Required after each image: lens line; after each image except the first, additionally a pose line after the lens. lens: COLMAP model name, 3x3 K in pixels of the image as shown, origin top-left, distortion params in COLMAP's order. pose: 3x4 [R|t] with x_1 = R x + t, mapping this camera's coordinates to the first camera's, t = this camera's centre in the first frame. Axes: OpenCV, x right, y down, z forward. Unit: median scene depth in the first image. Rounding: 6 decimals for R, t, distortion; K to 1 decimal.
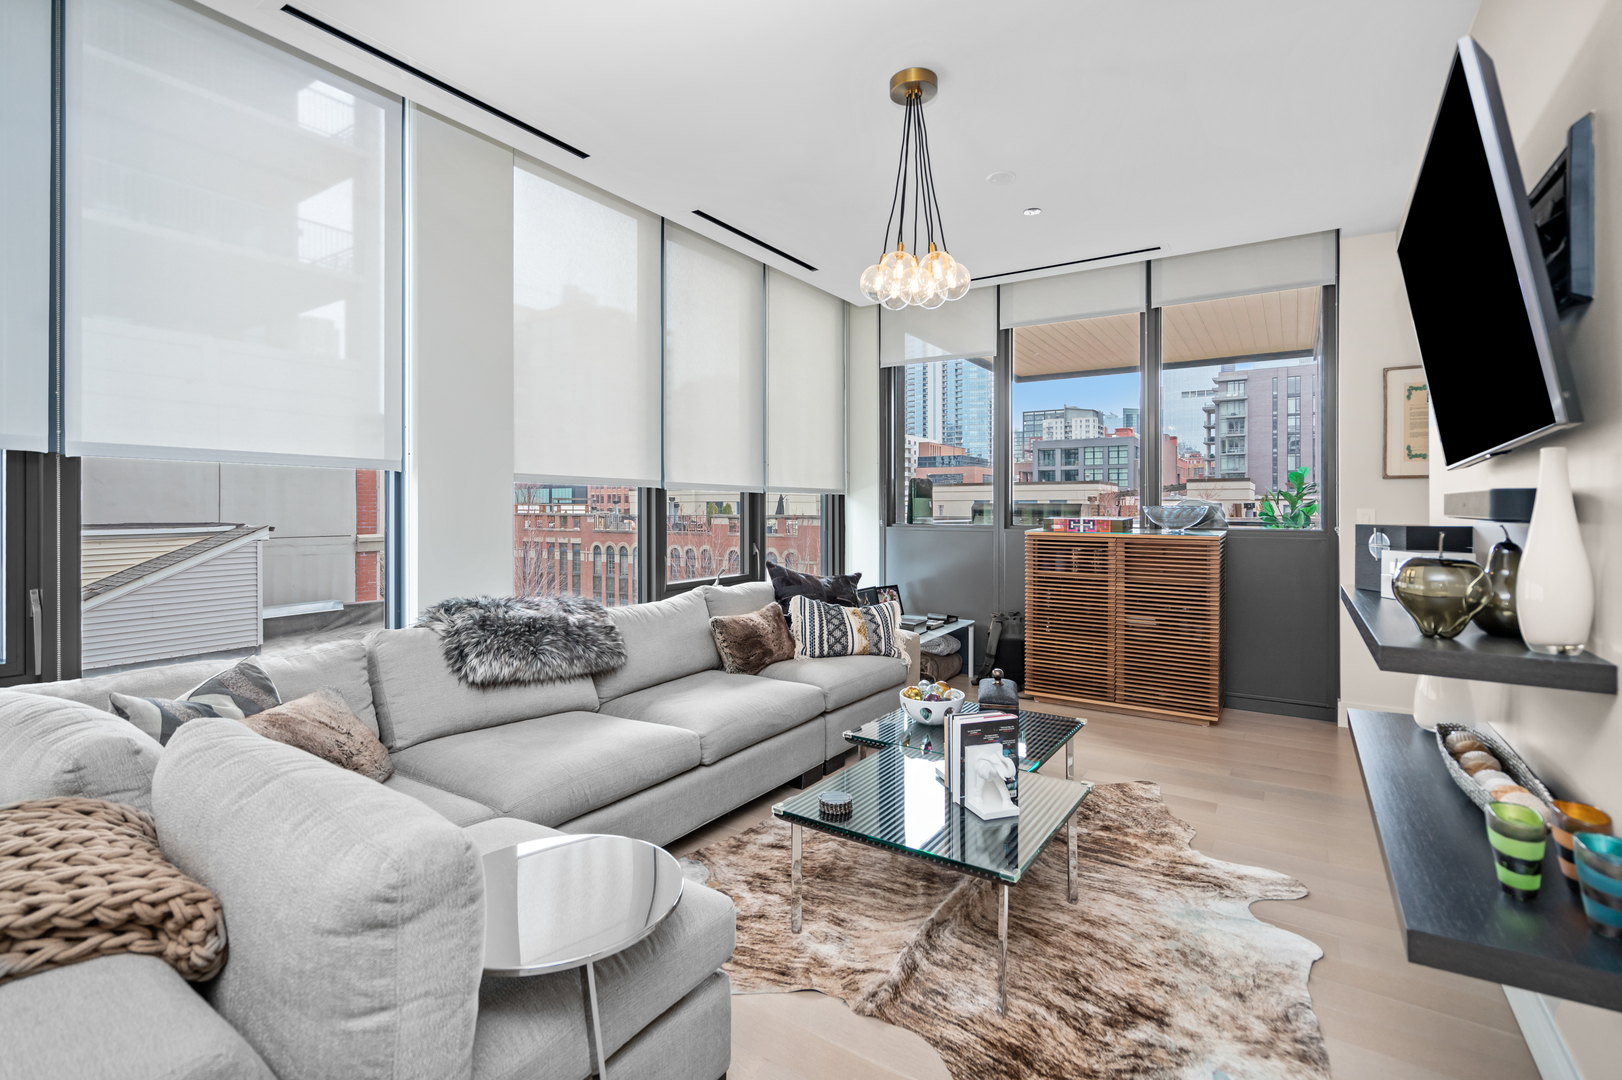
lens RADIAL K [[748.6, 0, 808.4], [0, 748.6, 503.8], [0, 0, 1]] dist [0.001119, 0.000366]
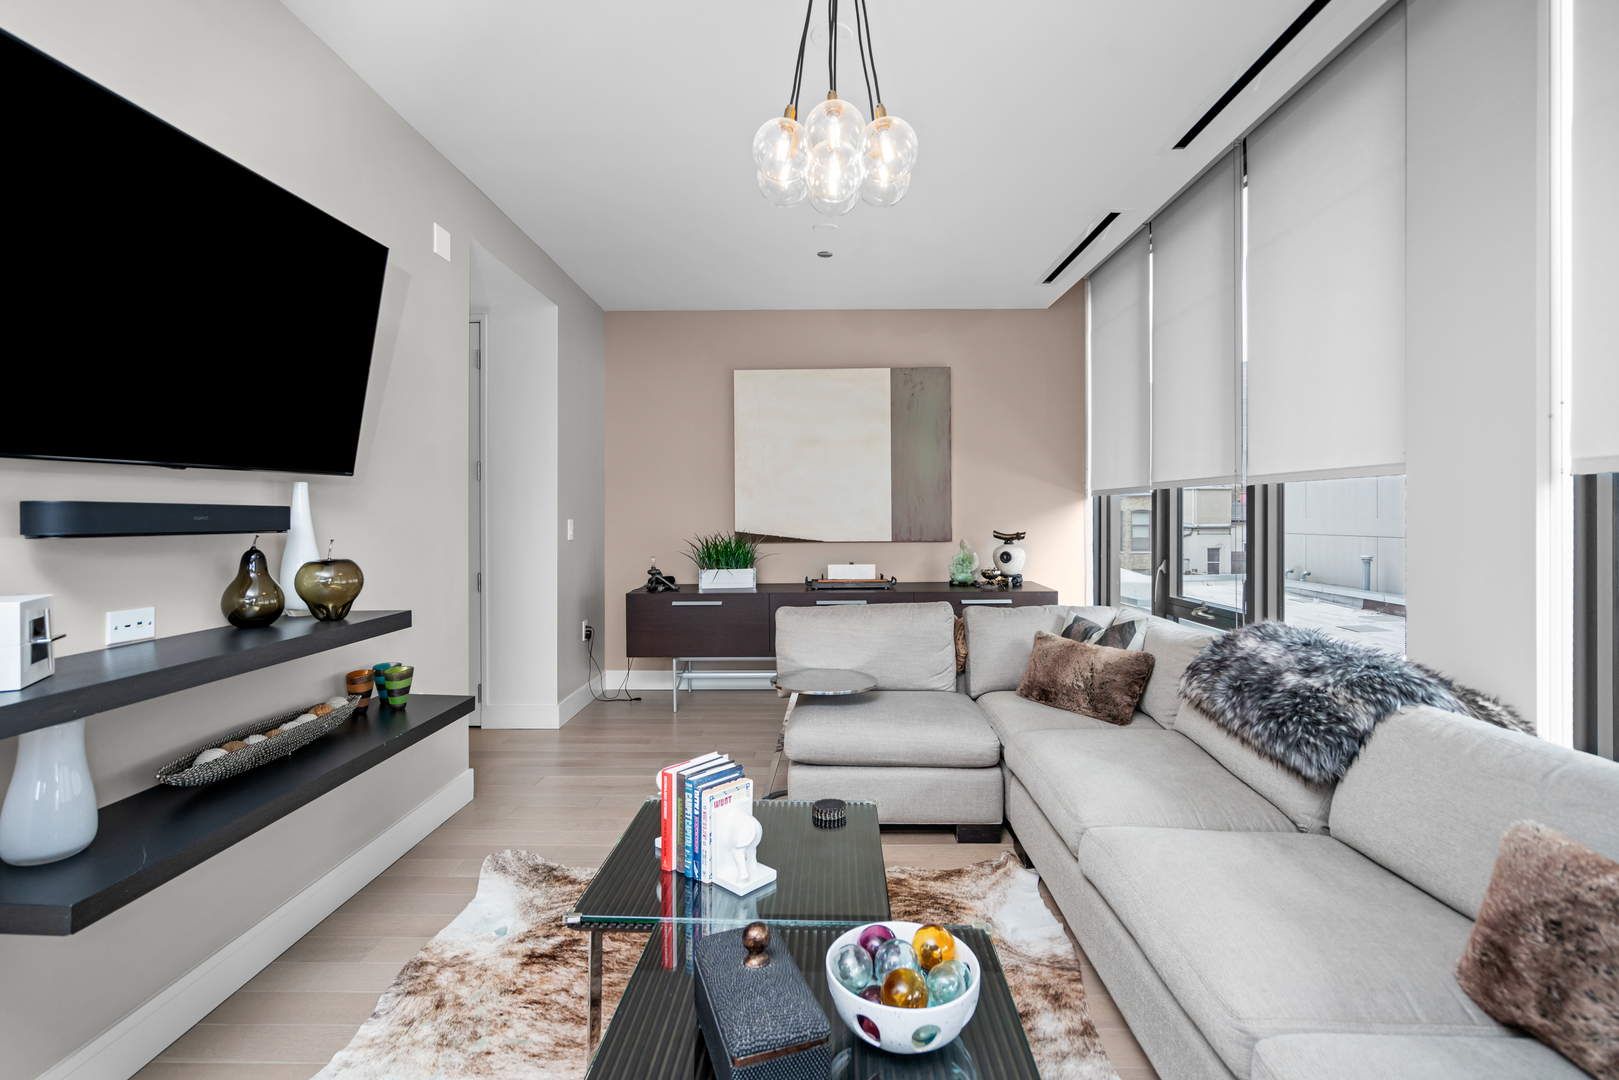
lens RADIAL K [[757.1, 0, 809.1], [0, 757.1, 530.4], [0, 0, 1]] dist [-0.003218, 0.000934]
pose [[-0.846460, 0.009915, -0.532360, 0.703583], [0.005714, 0.999938, 0.009538, 0.009337], [0.532421, 0.005031, -0.846465, 2.165872]]
